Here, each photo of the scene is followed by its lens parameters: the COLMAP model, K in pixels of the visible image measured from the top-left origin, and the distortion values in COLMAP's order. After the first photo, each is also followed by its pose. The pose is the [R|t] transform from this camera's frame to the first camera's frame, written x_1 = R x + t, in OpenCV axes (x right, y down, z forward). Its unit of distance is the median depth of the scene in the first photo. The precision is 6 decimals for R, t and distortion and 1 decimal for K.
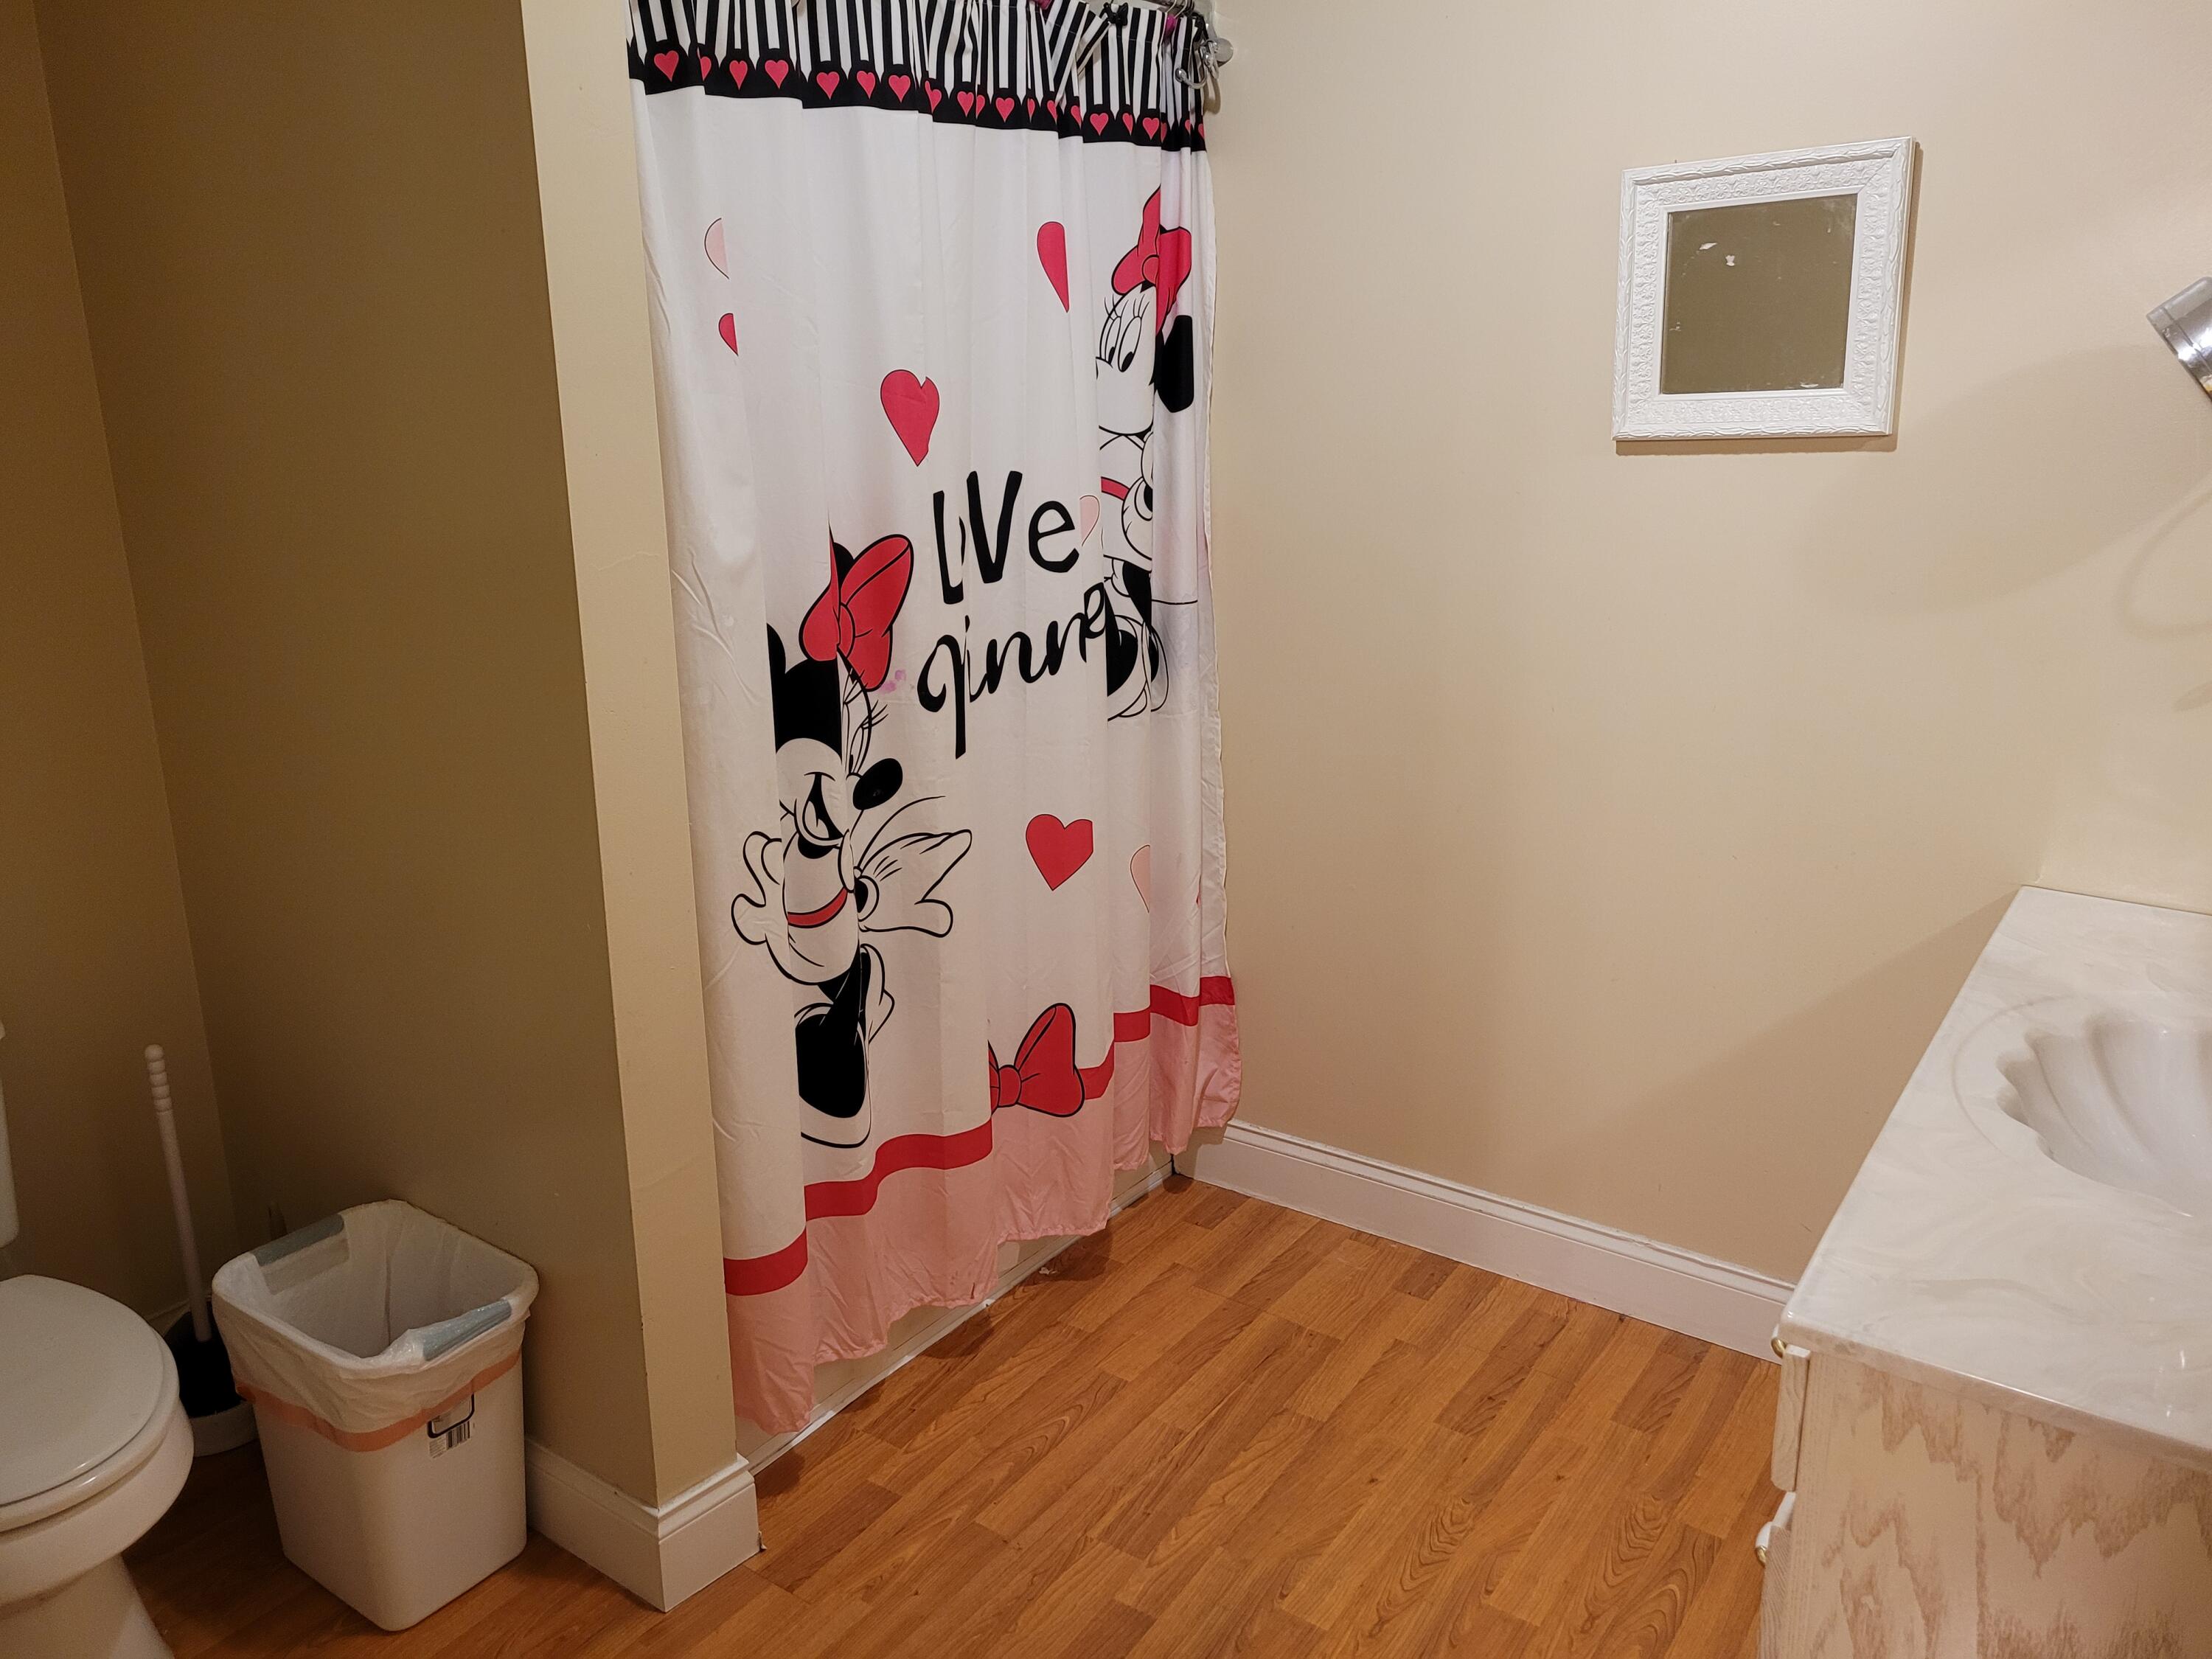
lens RADIAL K [[1702.1, 0, 1091.1], [0, 1702.1, 824.5], [0, 0, 1]] dist [0.061179, -0.026911]
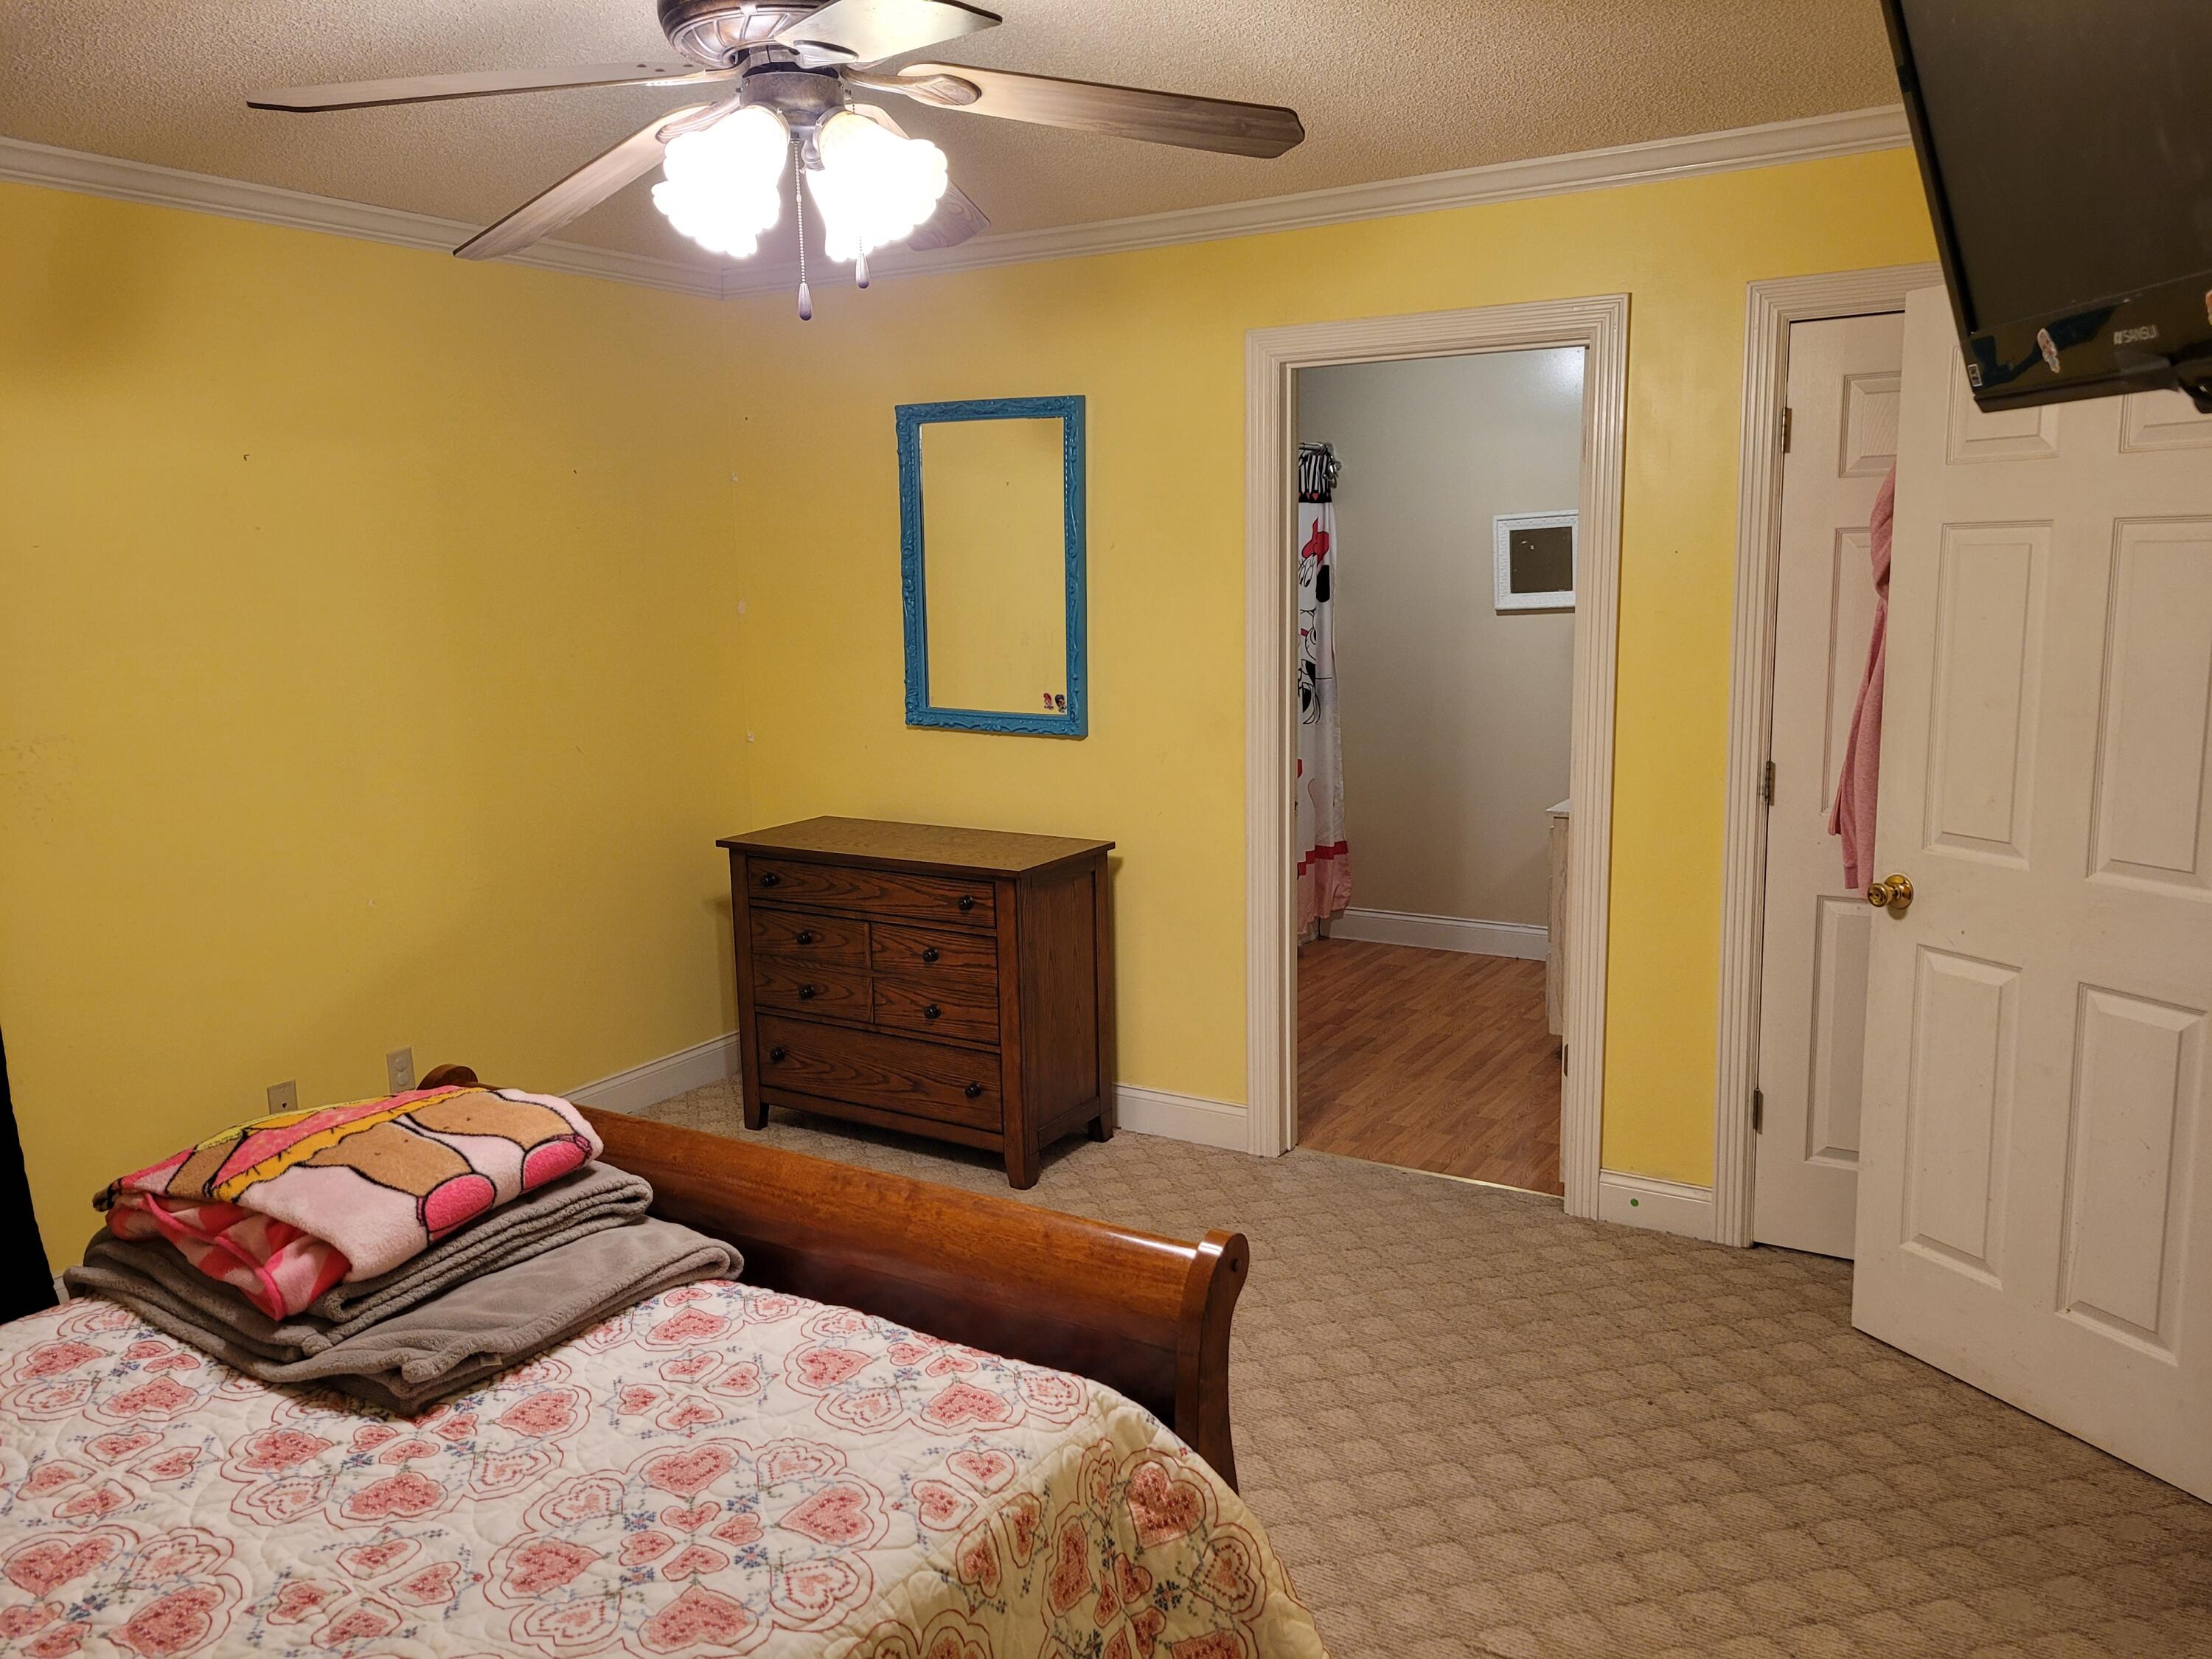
lens RADIAL K [[1702.1, 0, 1117.1], [0, 1702.1, 829.6], [0, 0, 1]] dist [0.061179, -0.026911]
pose [[0.997440, -0.024930, 0.067026, -0.437755], [0.031441, 0.994699, -0.097905, 0.333154], [-0.064230, 0.099762, 0.992936, -1.462906]]
